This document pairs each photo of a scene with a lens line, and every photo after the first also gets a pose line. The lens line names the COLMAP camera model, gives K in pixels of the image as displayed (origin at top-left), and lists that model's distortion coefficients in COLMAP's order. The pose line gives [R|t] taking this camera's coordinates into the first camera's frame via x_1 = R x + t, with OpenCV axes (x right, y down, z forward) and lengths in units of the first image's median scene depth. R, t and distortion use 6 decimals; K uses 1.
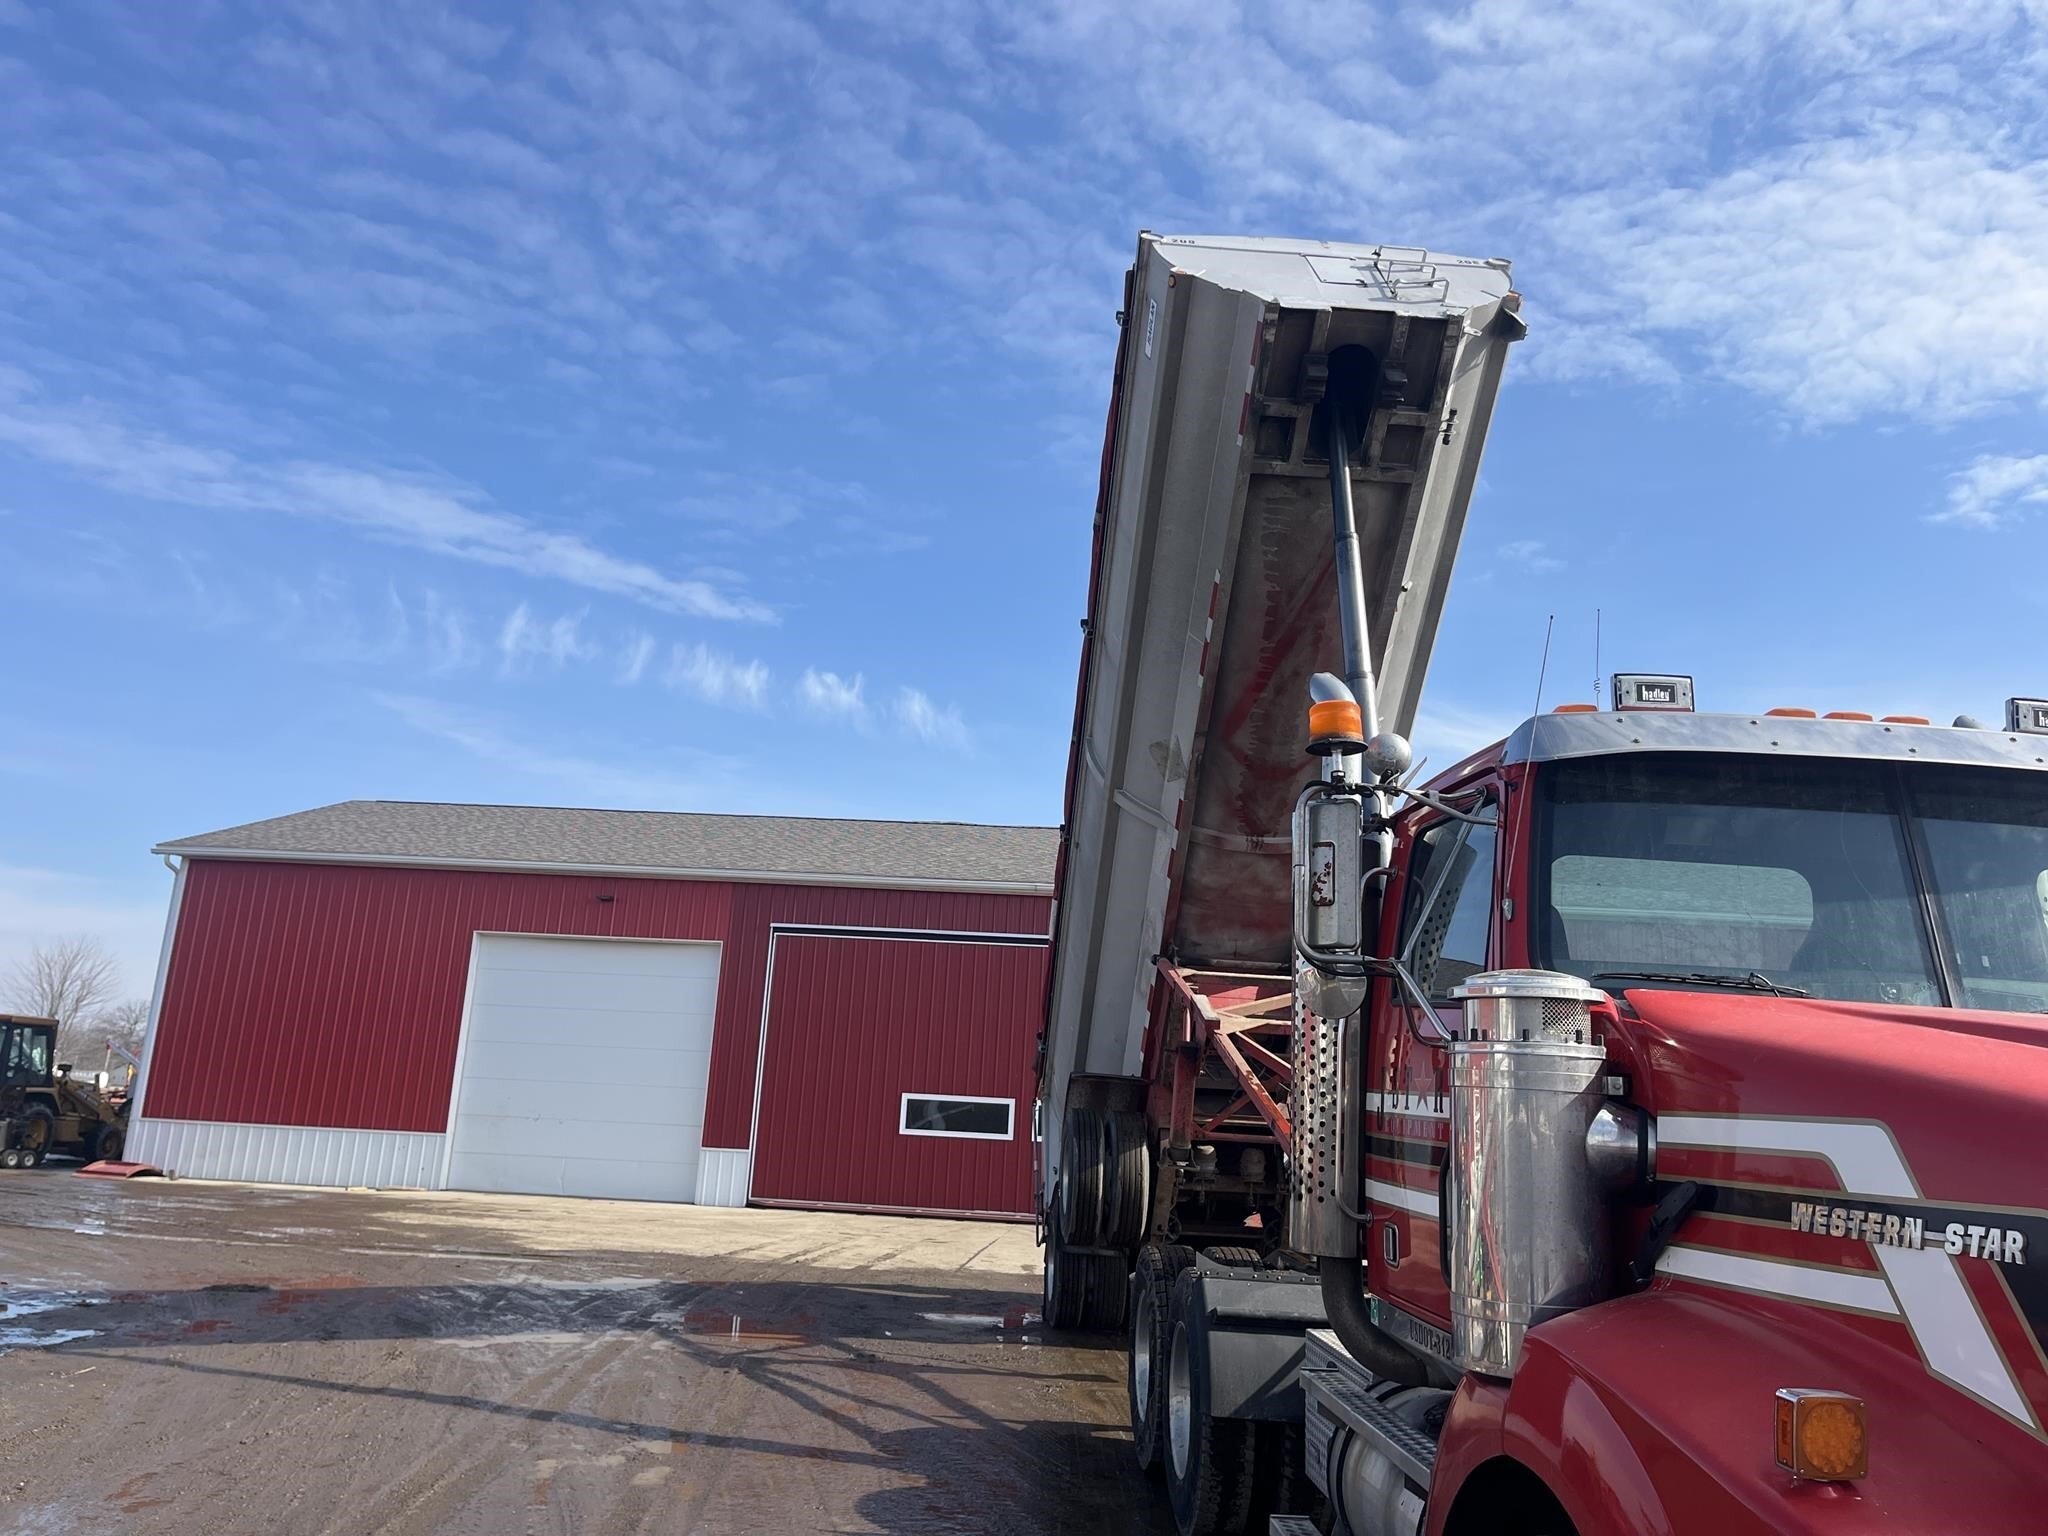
lens RADIAL K [[1550.0, 0, 1017.5], [0, 1550.0, 739.4], [0, 0, 1]] dist [0.075599, -0.130689]
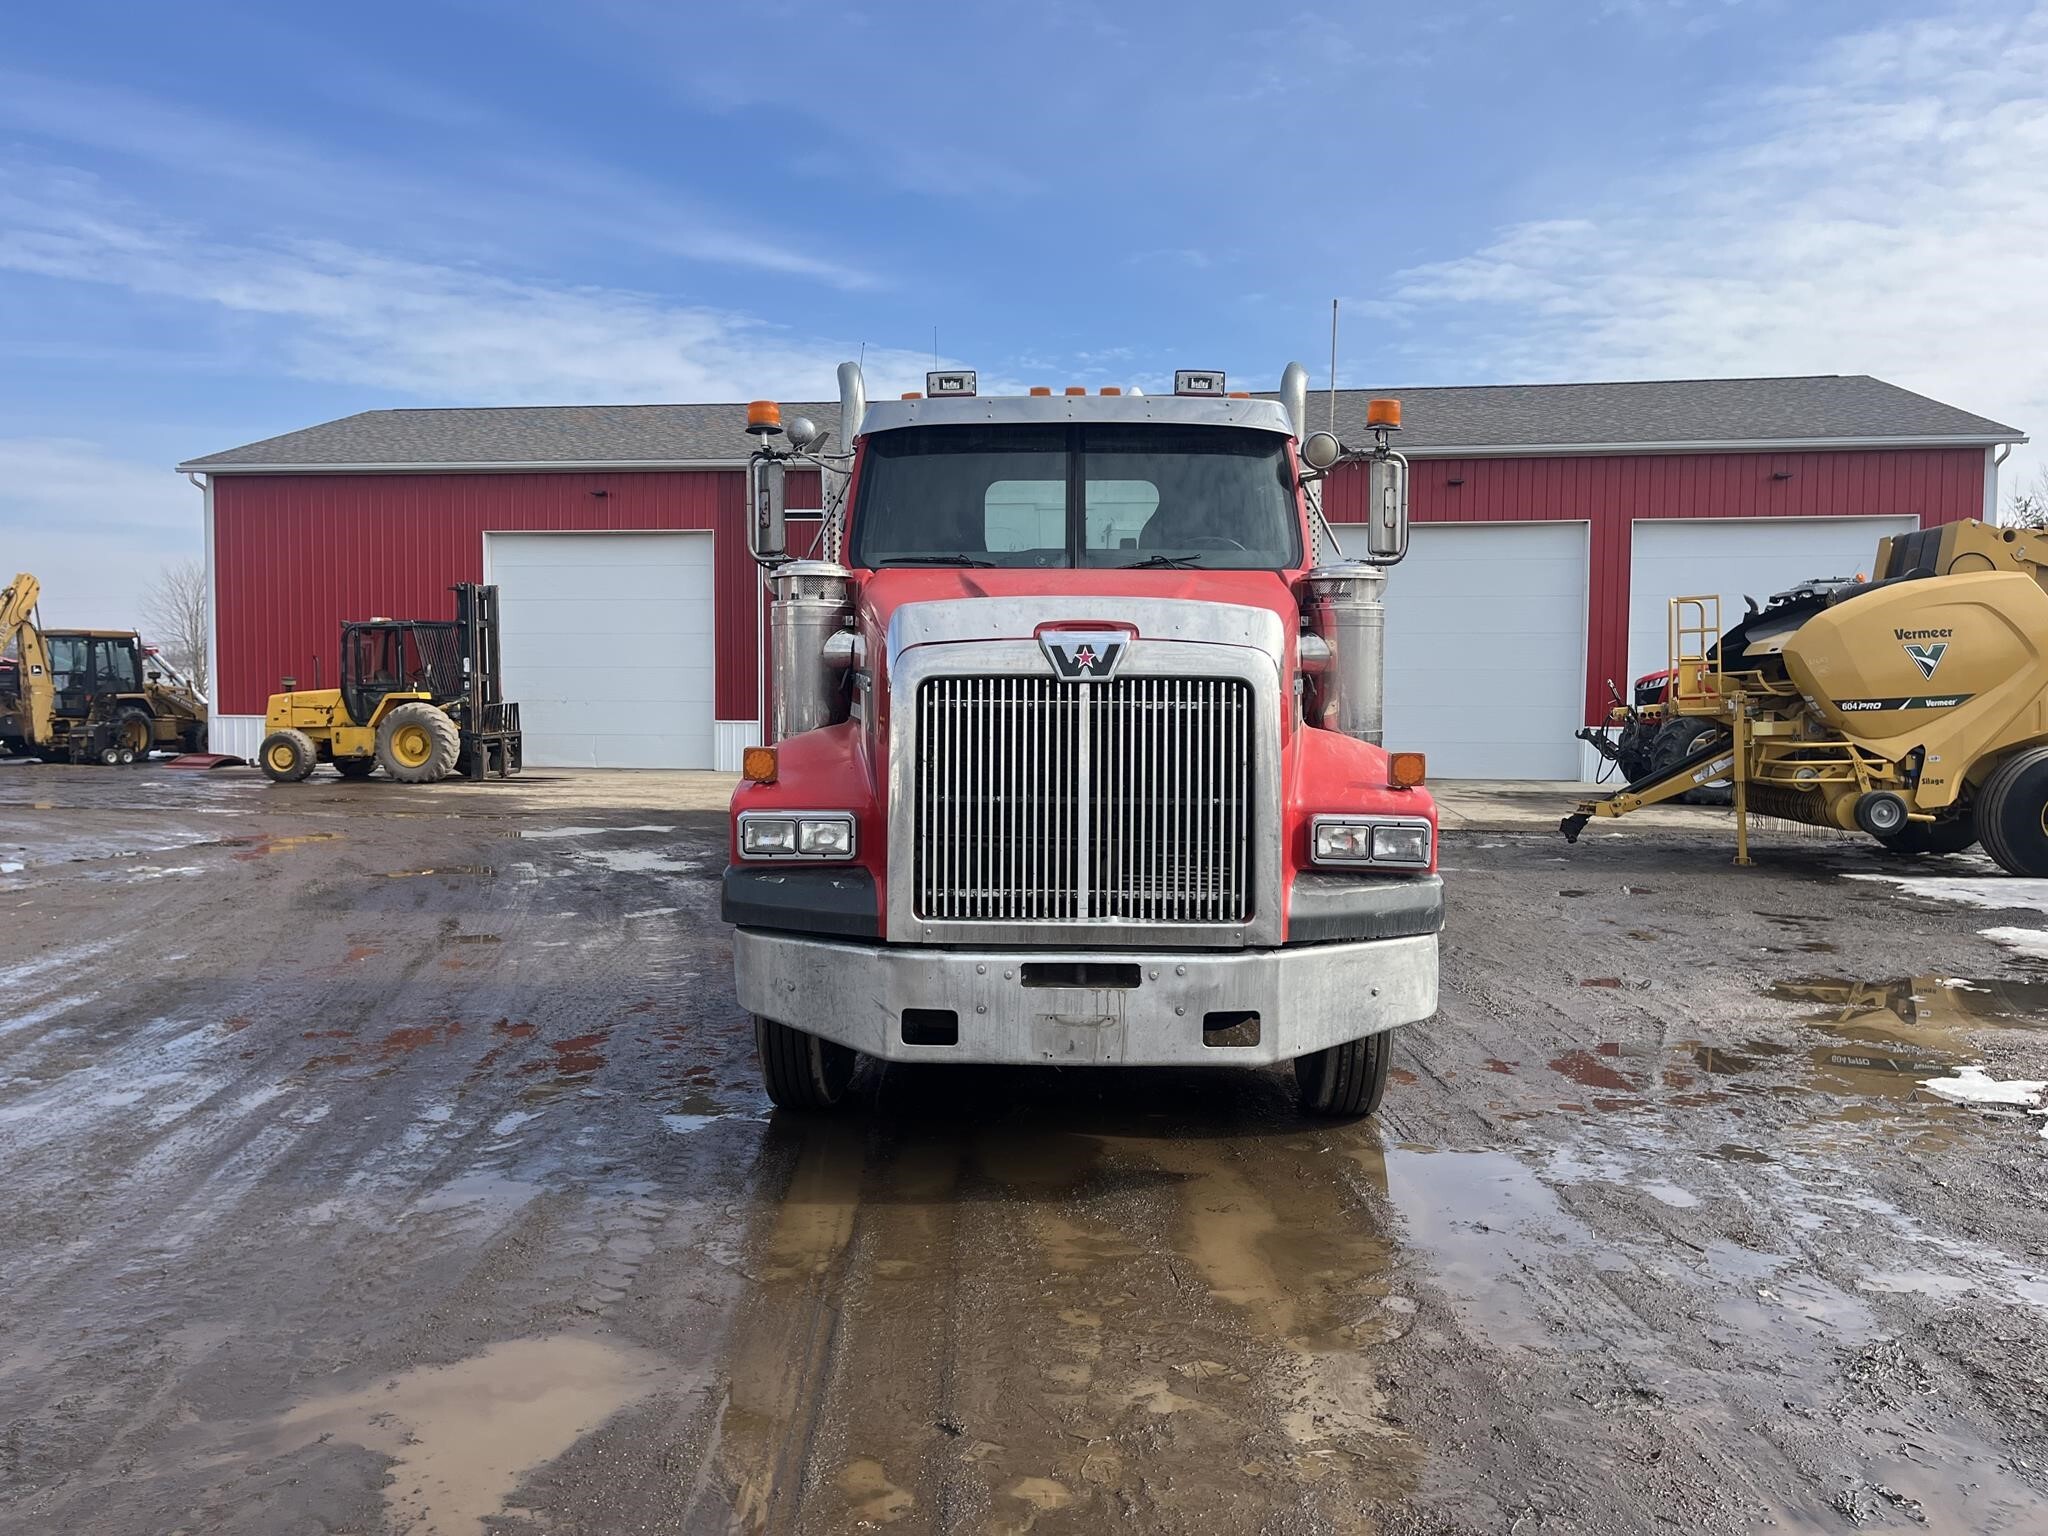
lens RADIAL K [[1550.0, 0, 1017.5], [0, 1550.0, 739.4], [0, 0, 1]] dist [0.075599, -0.130689]
pose [[0.998671, -0.035931, -0.036954, 0.576750], [0.044488, 0.962955, 0.265967, -0.110790], [0.026029, -0.267257, 0.963274, -0.720703]]
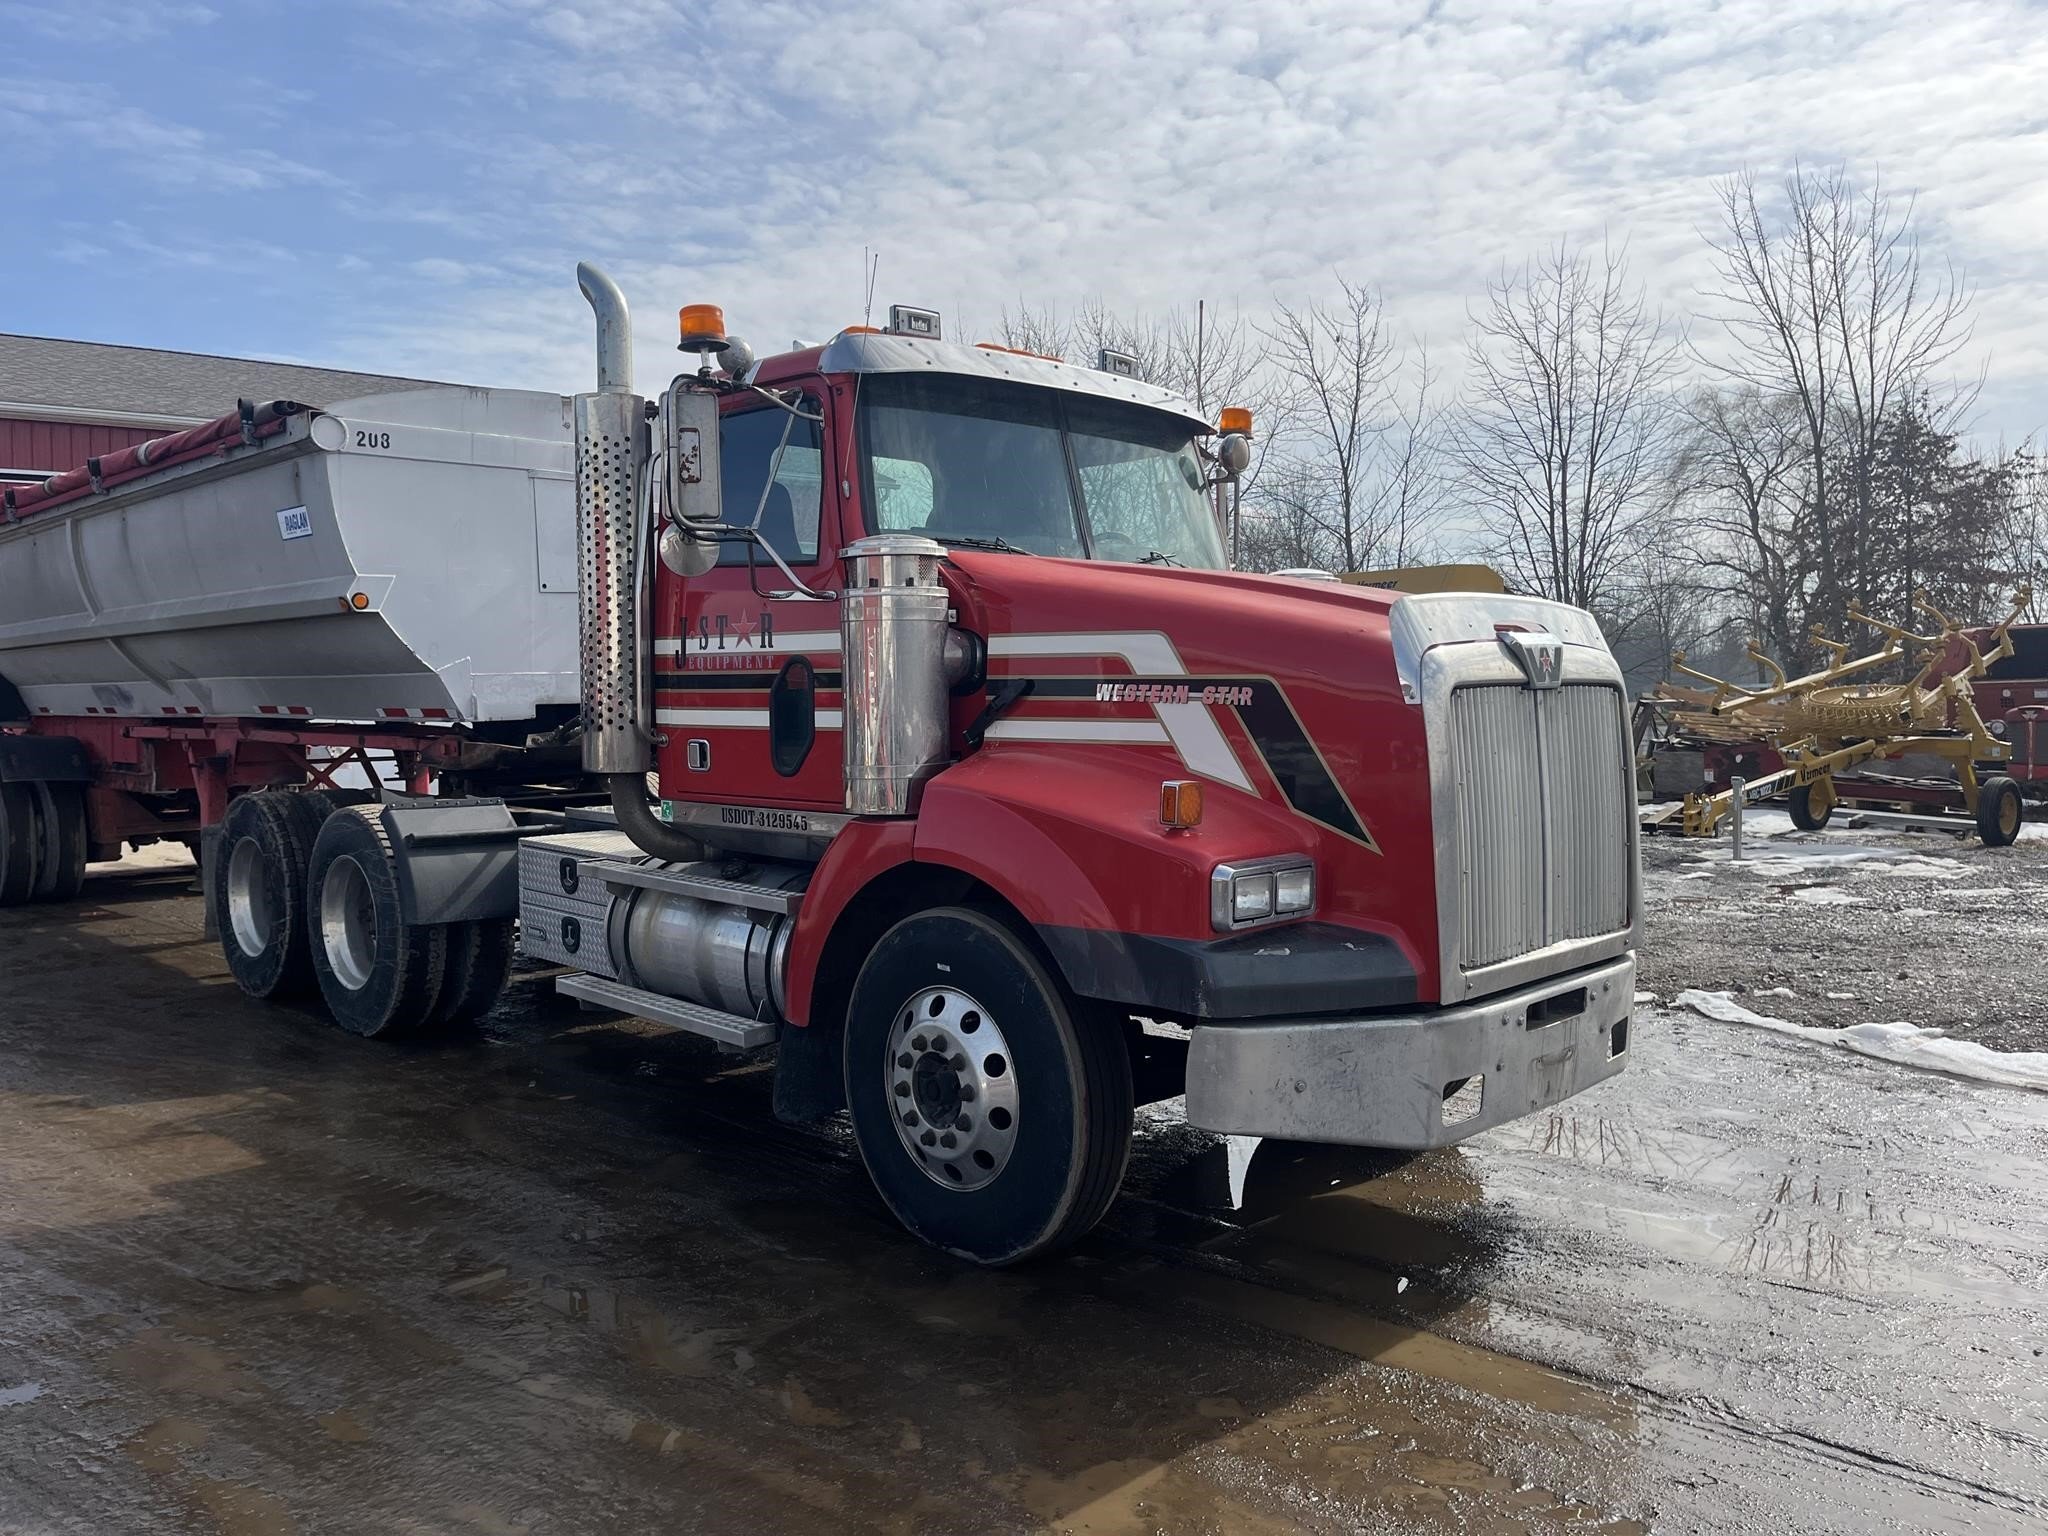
lens RADIAL K [[1550.0, 0, 1017.5], [0, 1550.0, 739.4], [0, 0, 1]] dist [0.075599, -0.130689]
pose [[0.736568, -0.088607, 0.670534, -0.477493], [-0.104606, 0.964529, 0.242364, -0.020356], [-0.668225, -0.248660, 0.701173, -0.057204]]
